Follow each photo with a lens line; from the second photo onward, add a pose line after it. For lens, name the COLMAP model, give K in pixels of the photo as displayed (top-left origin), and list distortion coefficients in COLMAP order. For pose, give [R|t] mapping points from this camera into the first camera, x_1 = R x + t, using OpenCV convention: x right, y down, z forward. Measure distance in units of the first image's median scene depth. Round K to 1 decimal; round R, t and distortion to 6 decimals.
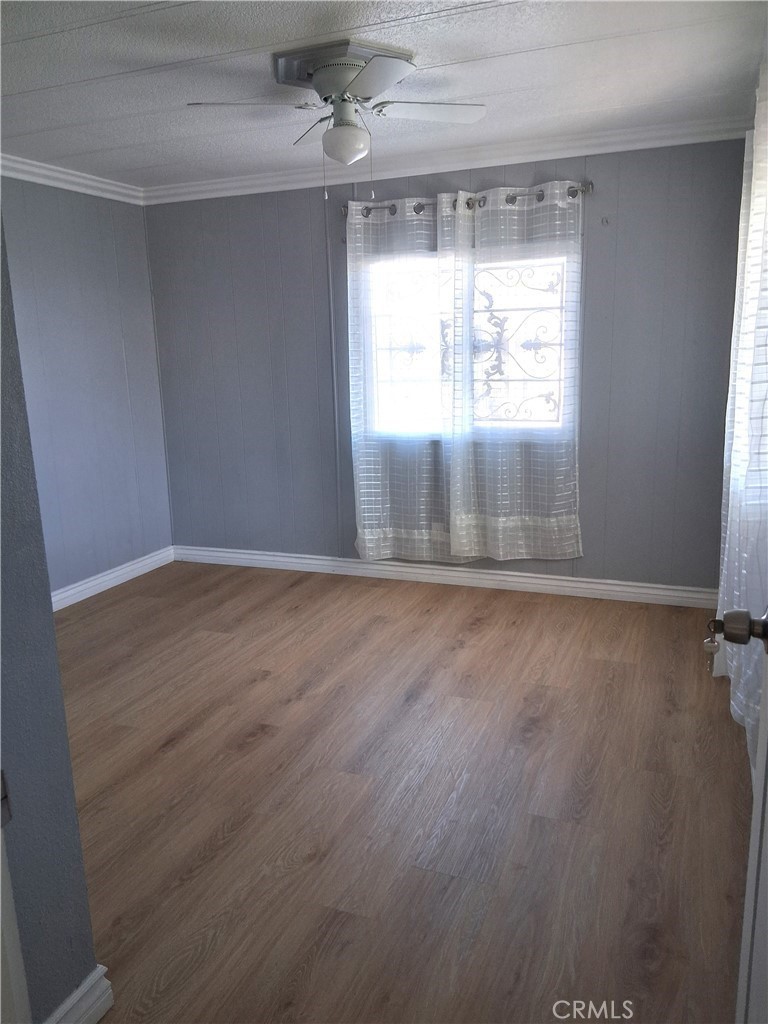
lens RADIAL K [[770.5, 0, 386.1], [0, 770.5, 511.2], [0, 0, 1]] dist [0.115650, -0.194639]
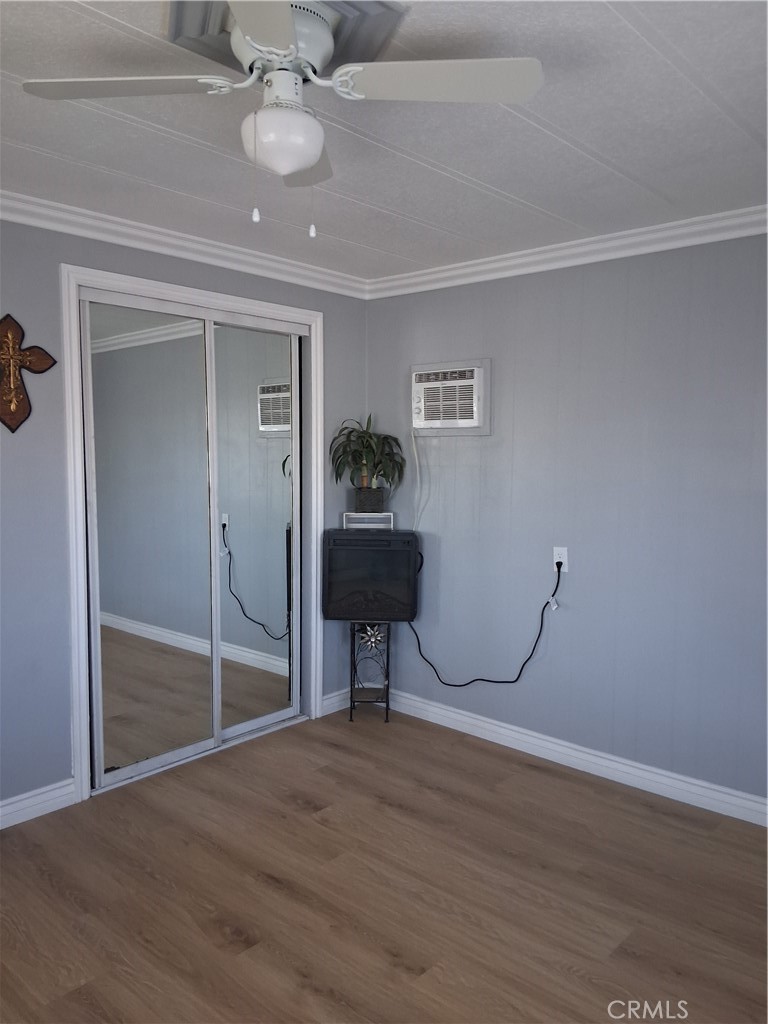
lens RADIAL K [[770.5, 0, 386.1], [0, 770.5, 511.2], [0, 0, 1]] dist [0.115650, -0.194639]
pose [[-0.346169, 0.096205, -0.933226, 0.474632], [-0.200941, 0.964041, 0.173918, -0.295202], [0.916400, 0.247728, -0.314389, 1.253411]]
